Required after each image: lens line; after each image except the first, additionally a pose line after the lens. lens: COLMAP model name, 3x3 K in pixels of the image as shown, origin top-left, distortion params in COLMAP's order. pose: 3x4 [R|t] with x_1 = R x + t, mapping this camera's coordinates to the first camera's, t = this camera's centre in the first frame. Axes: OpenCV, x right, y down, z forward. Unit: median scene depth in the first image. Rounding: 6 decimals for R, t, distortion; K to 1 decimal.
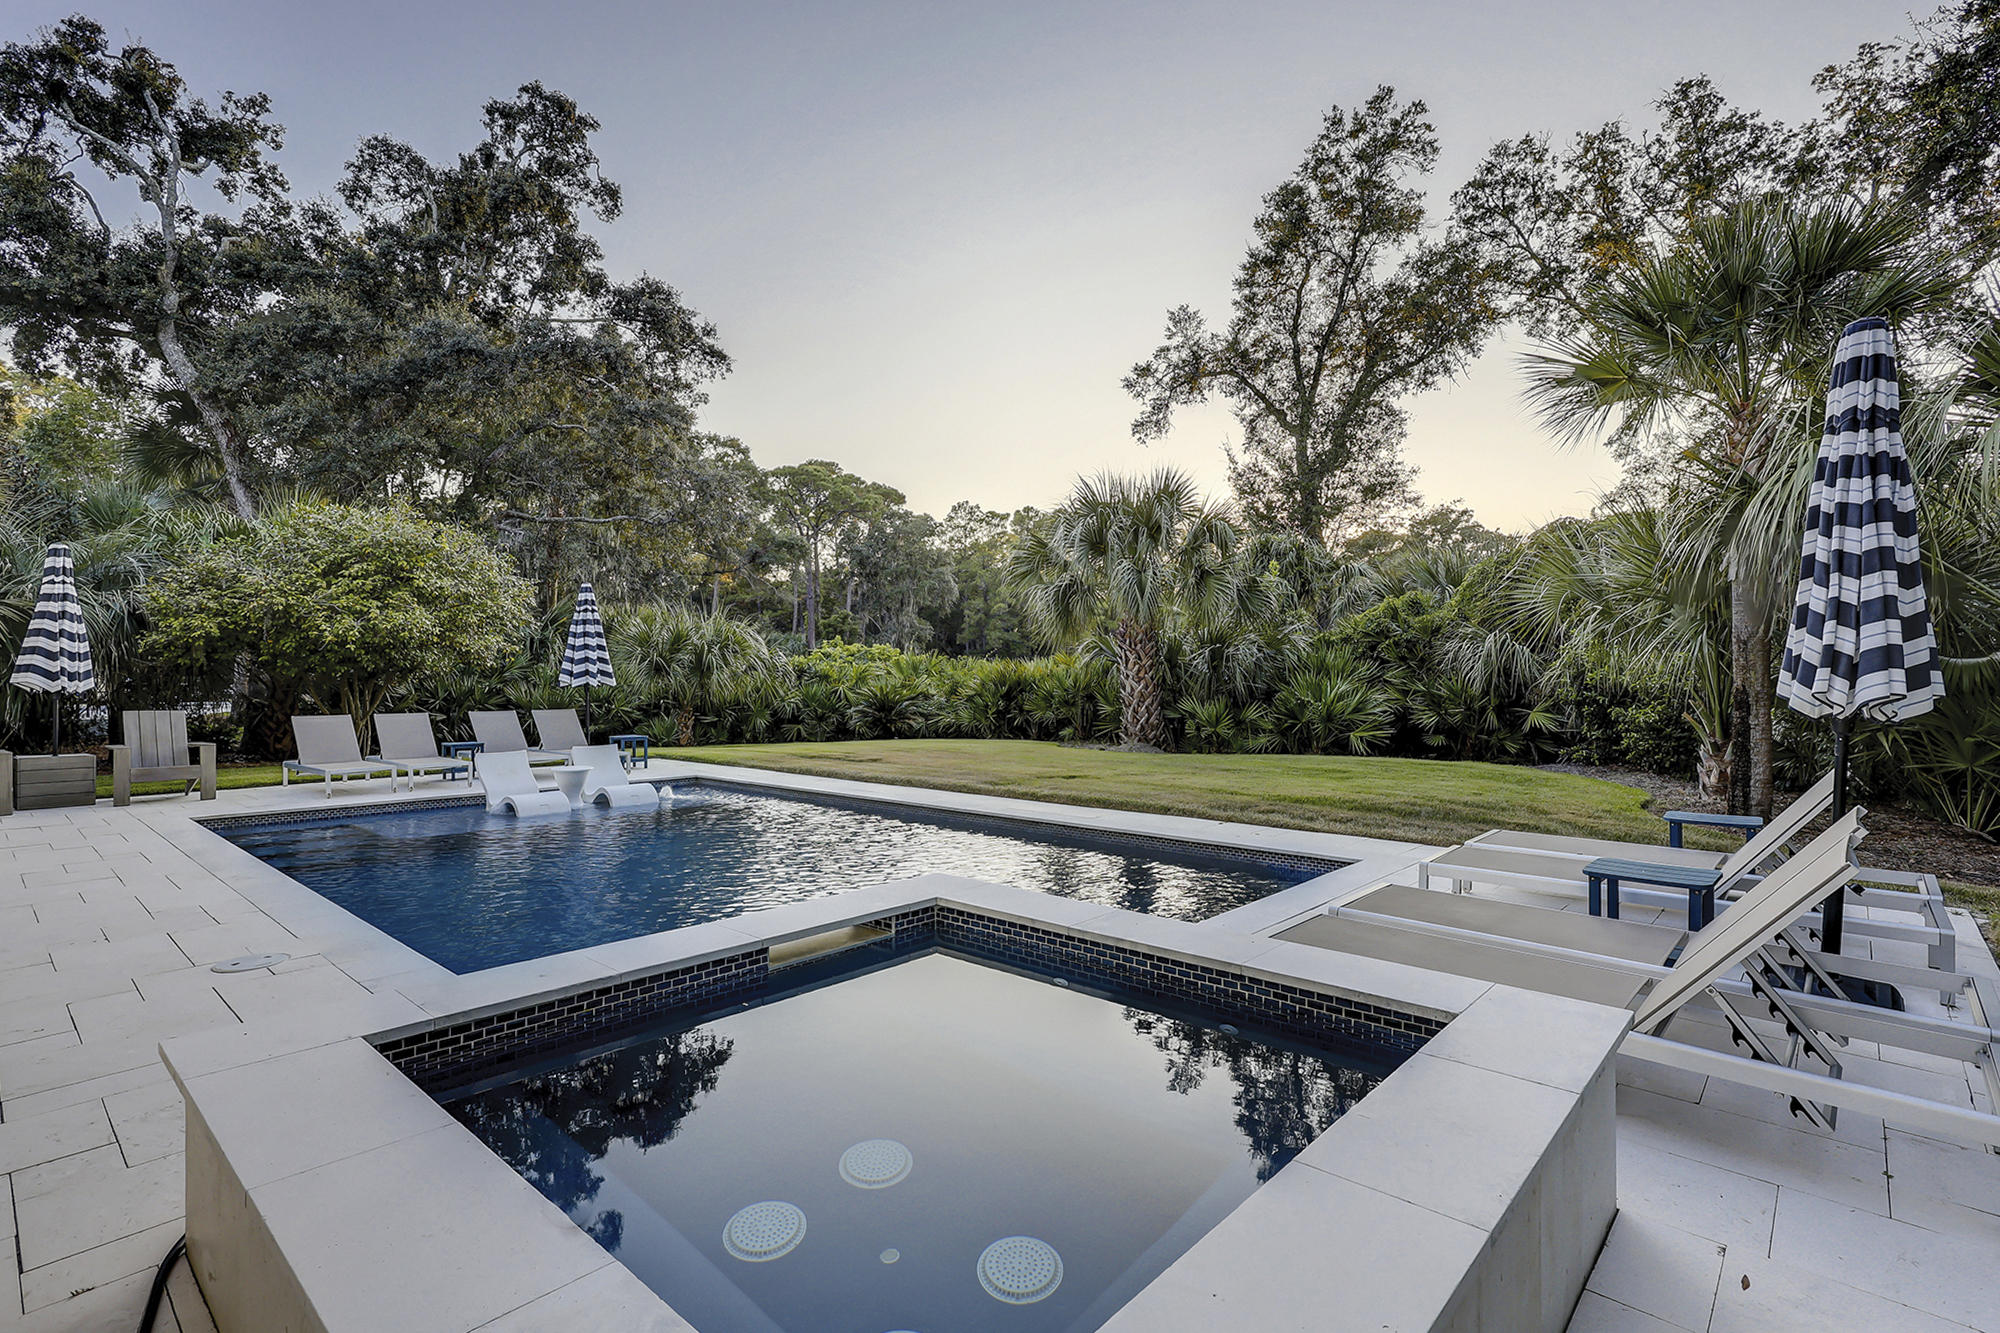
lens RADIAL K [[941.1, 0, 992.9], [0, 941.1, 672.7], [0, 0, 1]] dist [-0.001043, 0.001063]
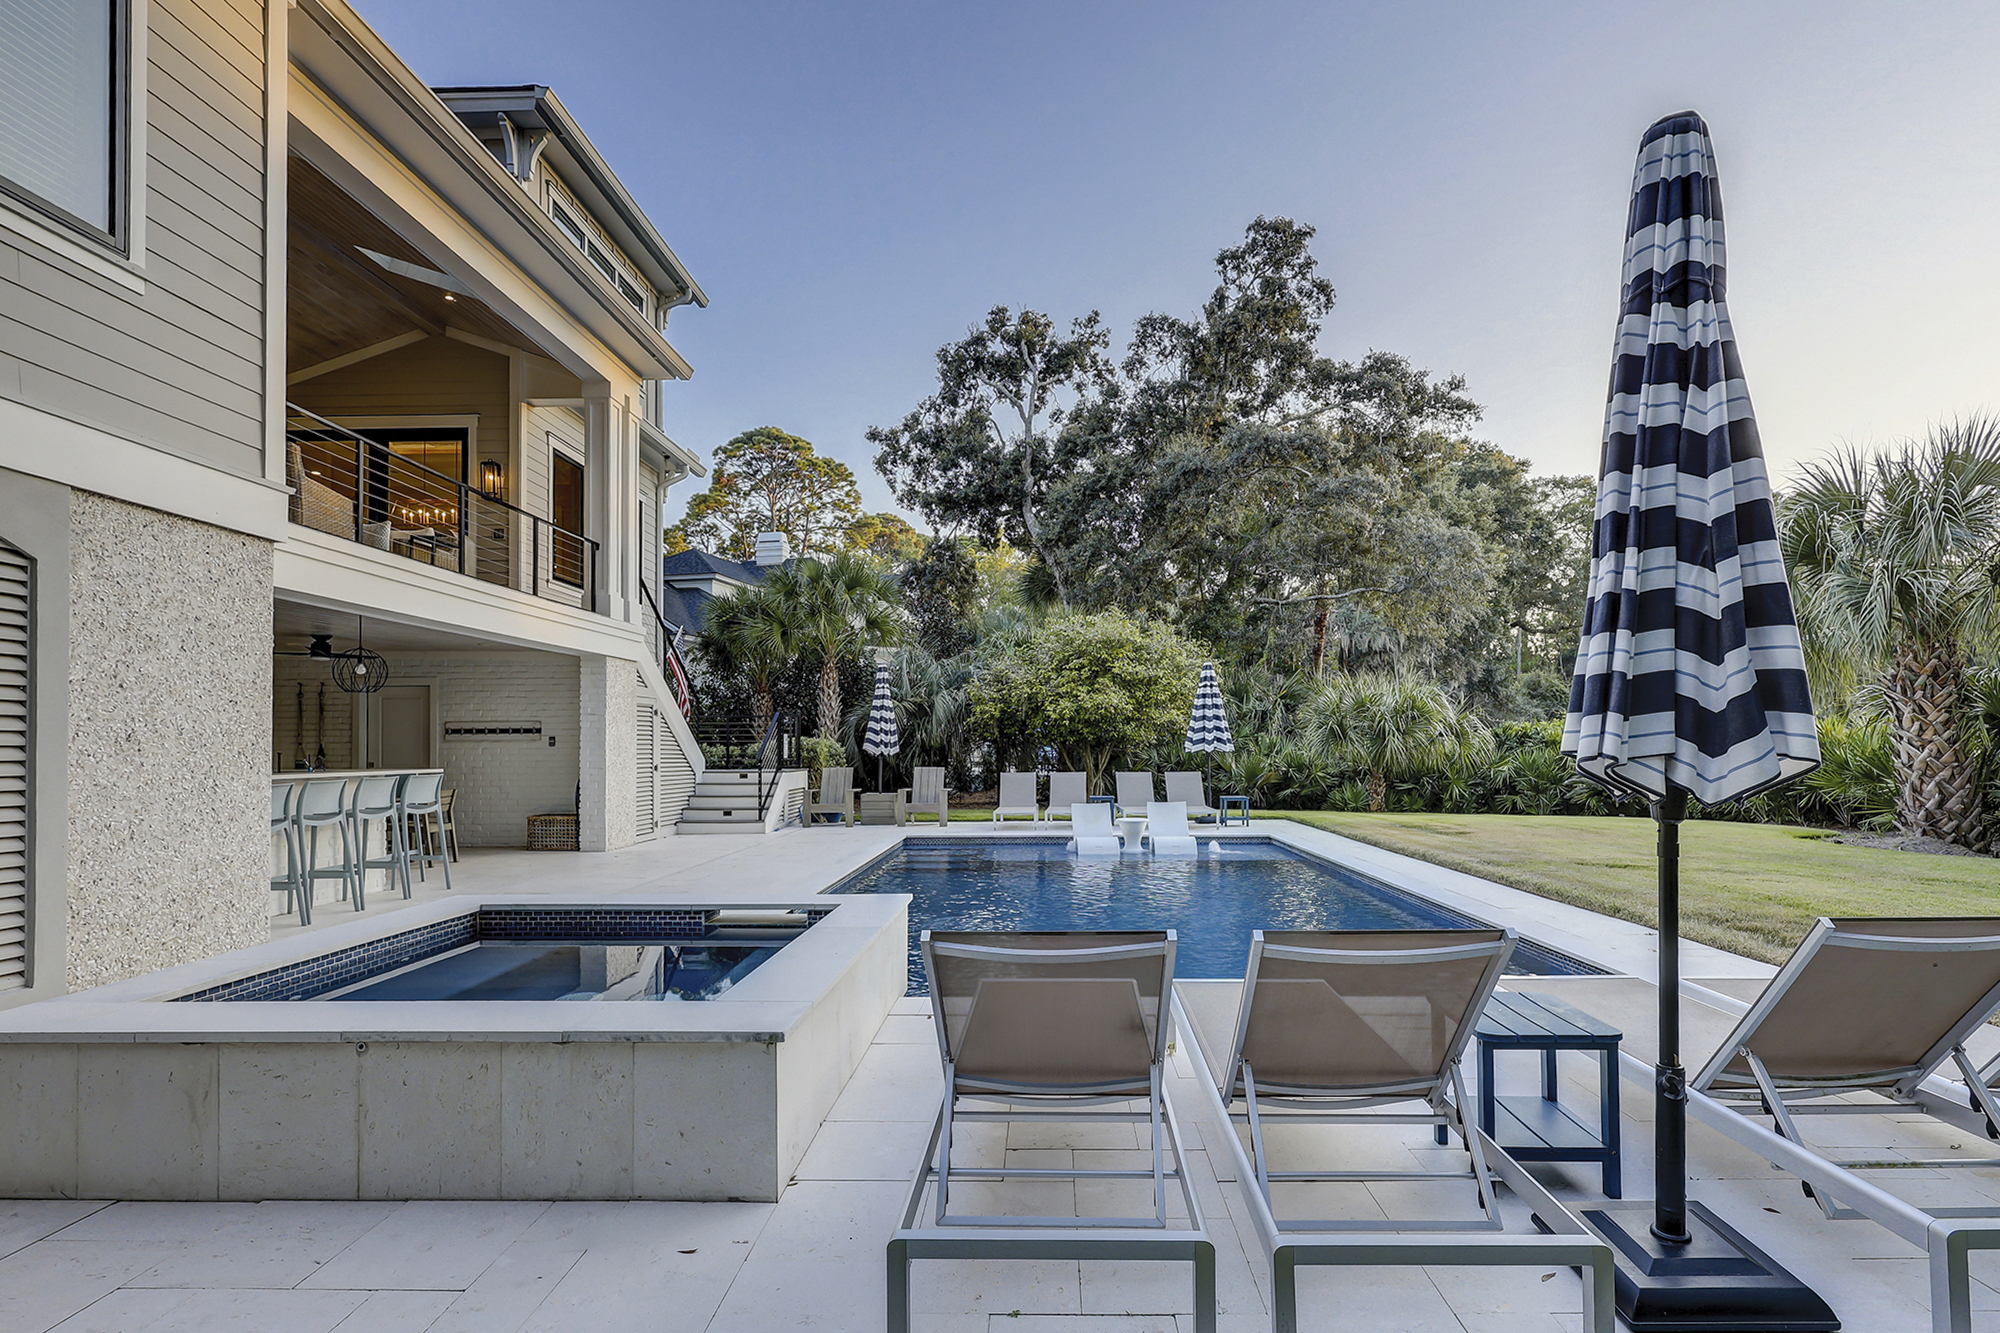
lens RADIAL K [[931.5, 0, 1005.7], [0, 931.5, 731.0], [0, 0, 1]] dist [-0.001724, 0.000342]
pose [[0.654573, -0.015908, -0.755831, 0.156268], [0.007993, 0.999868, -0.014122, 0.001767], [0.755956, 0.003203, 0.654614, 0.043084]]
